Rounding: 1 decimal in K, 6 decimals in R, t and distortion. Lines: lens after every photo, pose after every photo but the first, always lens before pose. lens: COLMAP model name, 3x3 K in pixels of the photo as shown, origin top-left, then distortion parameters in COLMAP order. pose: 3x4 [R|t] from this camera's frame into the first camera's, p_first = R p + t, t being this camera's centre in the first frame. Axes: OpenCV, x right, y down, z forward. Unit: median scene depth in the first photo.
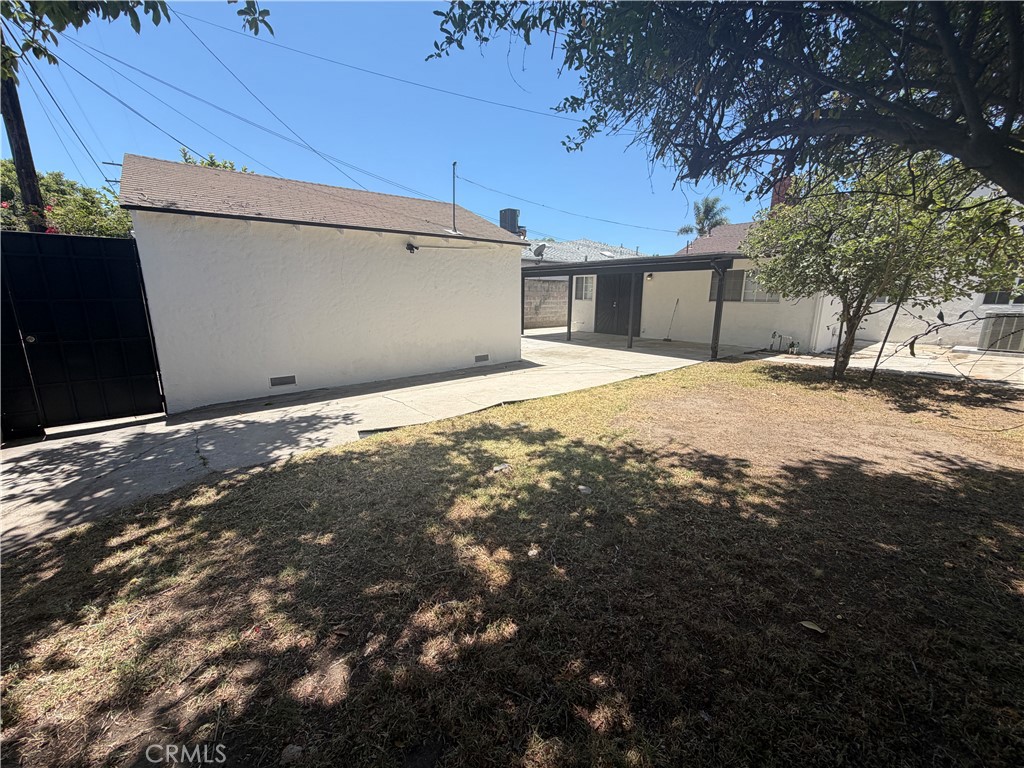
lens RADIAL K [[407.6, 0, 509.0], [0, 407.6, 384.0], [0, 0, 1]] dist [-0.000935, 0.000621]
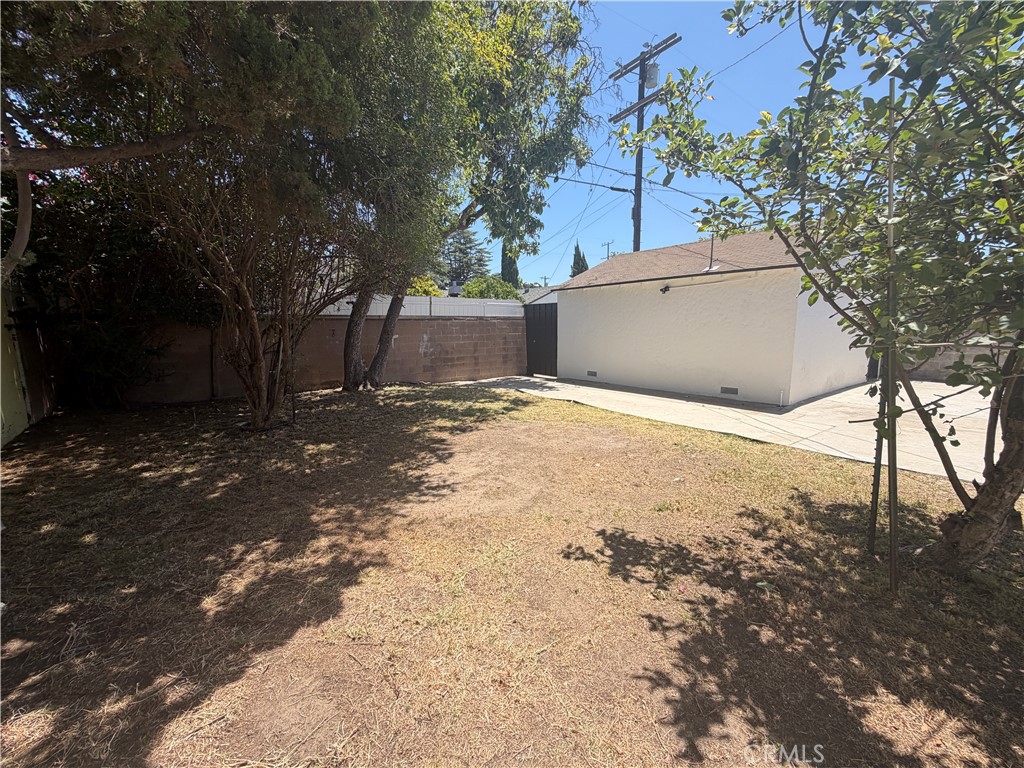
lens RADIAL K [[411.0, 0, 512.9], [0, 411.0, 383.2], [0, 0, 1]] dist [-0.015395, 0.000052]
pose [[-0.030726, 0.144394, -0.989043, 1.675177], [-0.206520, 0.967241, 0.147627, -0.218064], [0.977960, 0.208793, 0.000101, 0.918696]]
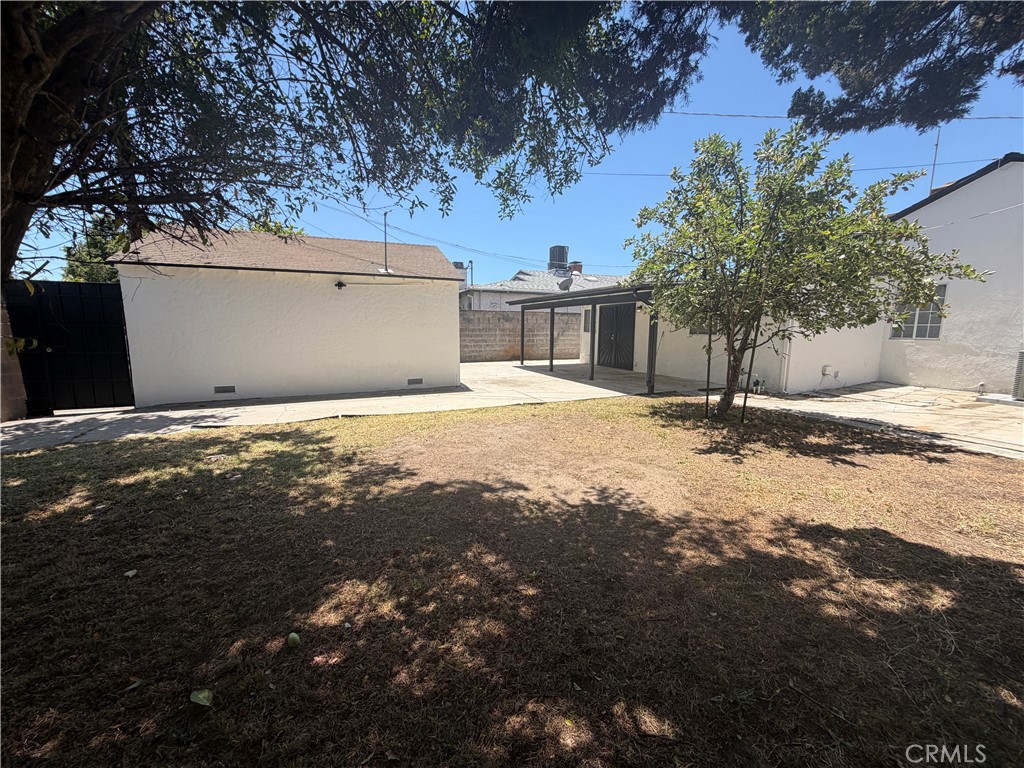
lens RADIAL K [[407.6, 0, 509.0], [0, 407.6, 384.0], [0, 0, 1]] dist [-0.000935, 0.000621]
pose [[0.961119, 0.044552, -0.272517, 0.885050], [-0.066355, 0.995244, -0.071316, 0.010036], [0.268044, 0.086626, 0.959504, 0.020138]]
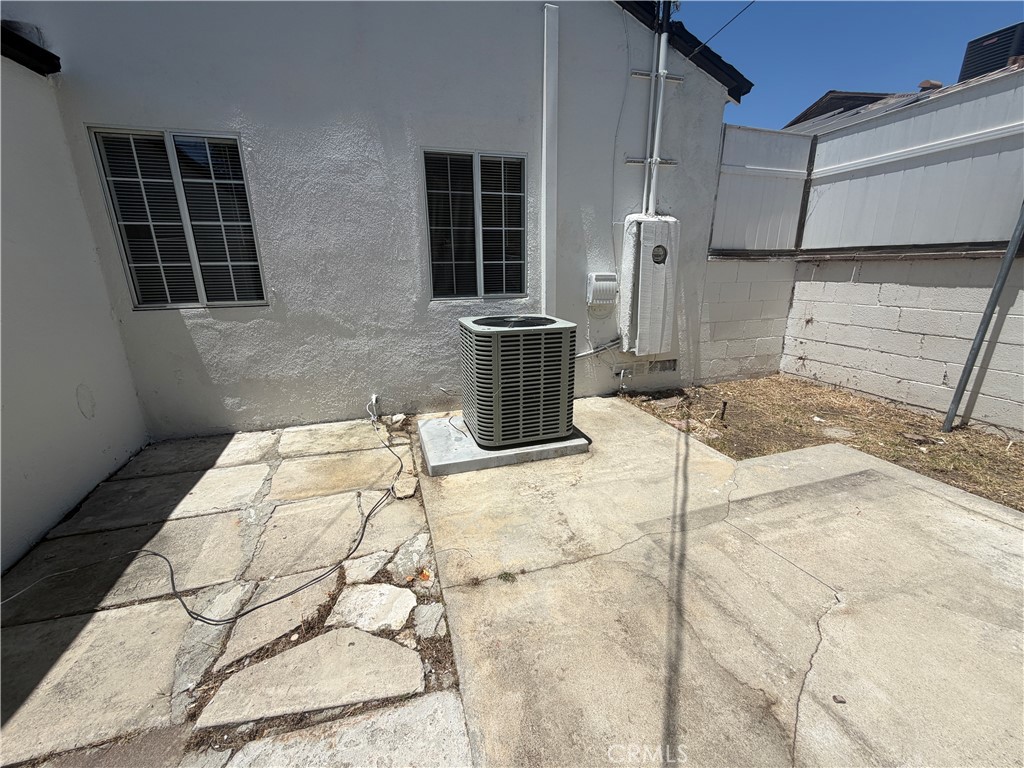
lens RADIAL K [[407.6, 0, 509.0], [0, 407.6, 384.0], [0, 0, 1]] dist [-0.000935, 0.000621]
pose [[0.357376, -0.258676, 0.897424, 1.755089], [0.211369, 0.958350, 0.192066, -0.372681], [-0.909728, 0.121048, 0.397167, 1.694941]]
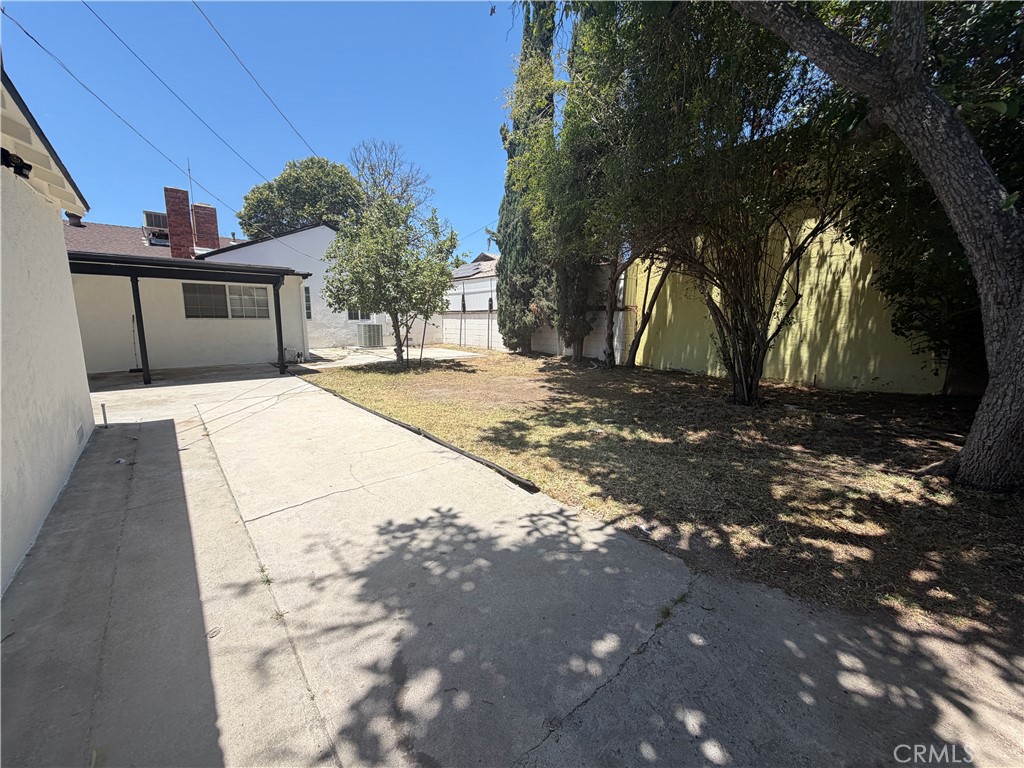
lens RADIAL K [[407.6, 0, 509.0], [0, 407.6, 384.0], [0, 0, 1]] dist [-0.000935, 0.000621]
pose [[-0.035651, -0.157977, 0.986799, -0.995724], [0.209604, 0.964282, 0.161945, -0.168752], [-0.977136, 0.212611, -0.001265, 0.944344]]
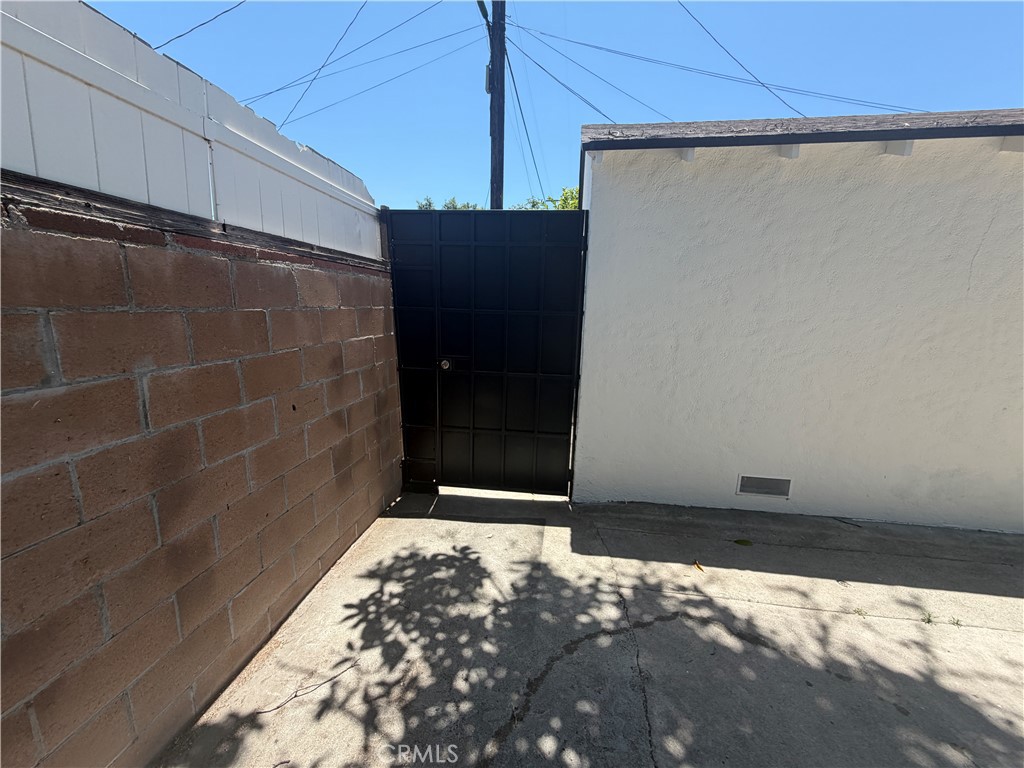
lens RADIAL K [[407.6, 0, 509.0], [0, 407.6, 384.0], [0, 0, 1]] dist [-0.000935, 0.000621]
pose [[0.689088, 0.156597, -0.707555, -0.601343], [-0.179837, 0.982784, 0.042368, -0.127021], [0.702008, 0.098050, 0.705387, 0.588111]]
